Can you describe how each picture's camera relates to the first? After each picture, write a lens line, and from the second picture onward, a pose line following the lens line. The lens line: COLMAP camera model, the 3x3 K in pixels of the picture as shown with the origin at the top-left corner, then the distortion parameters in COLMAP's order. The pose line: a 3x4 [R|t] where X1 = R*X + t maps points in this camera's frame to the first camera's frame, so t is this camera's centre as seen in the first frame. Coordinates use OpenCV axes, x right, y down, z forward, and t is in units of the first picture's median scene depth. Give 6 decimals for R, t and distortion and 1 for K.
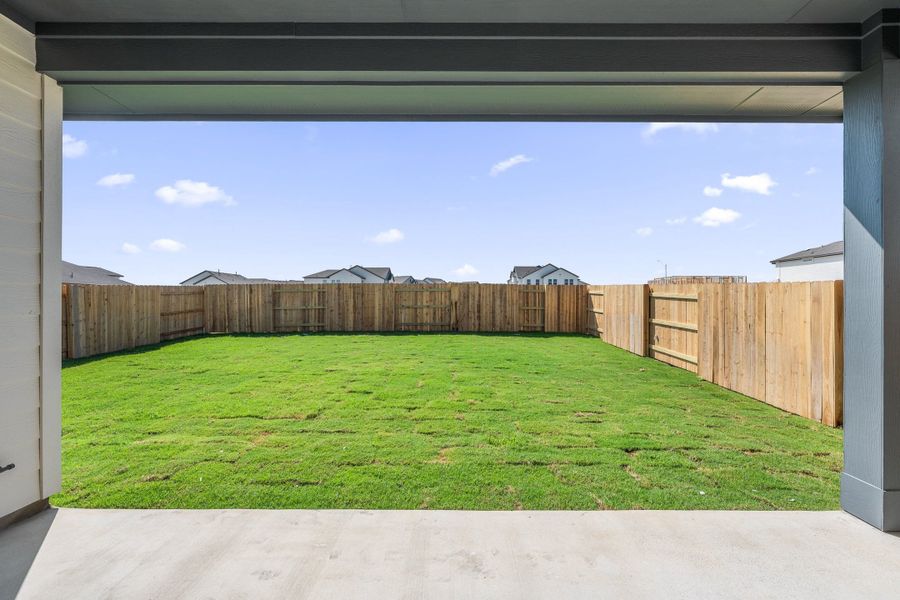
lens RADIAL K [[358.0, 0, 455.6], [0, 358.0, 300.9], [0, 0, 1]] dist [-0.000361, -0.000457]
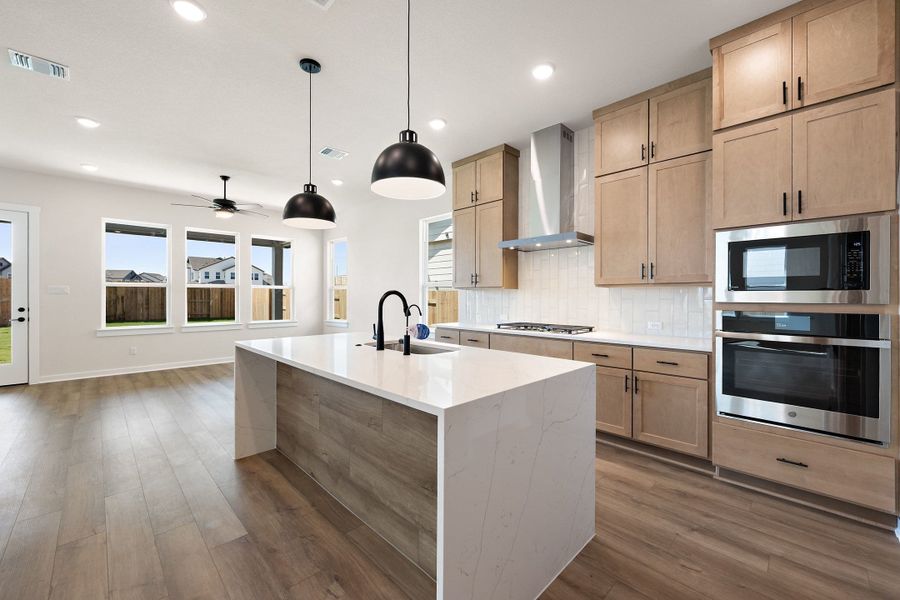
lens RADIAL K [[360.1, 0, 452.1], [0, 360.1, 296.4], [0, 0, 1]] dist [0.001308, 0.000184]
pose [[0.701564, -0.000798, 0.712606, -0.084856], [-0.001033, 0.999997, 0.002137, -0.000698], [-0.712606, -0.002236, 0.701561, -0.636529]]
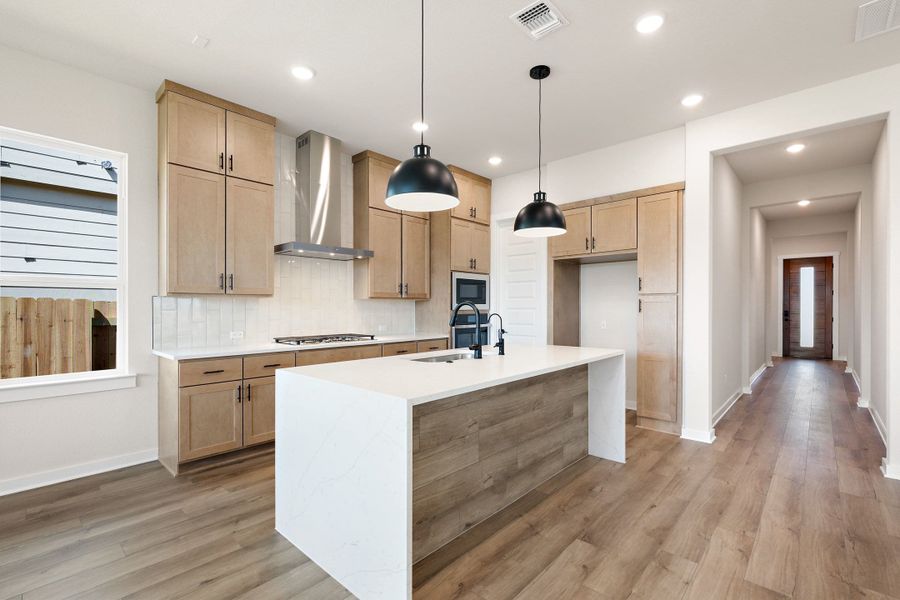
lens RADIAL K [[401.6, 0, 454.1], [0, 401.6, 306.7], [0, 0, 1]] dist [-0.001754, -0.000480]
pose [[-0.749490, 0.000673, 0.662015, -0.111651], [-0.001427, 0.999996, -0.002632, 0.000420], [-0.662014, -0.002918, -0.749486, -0.305872]]
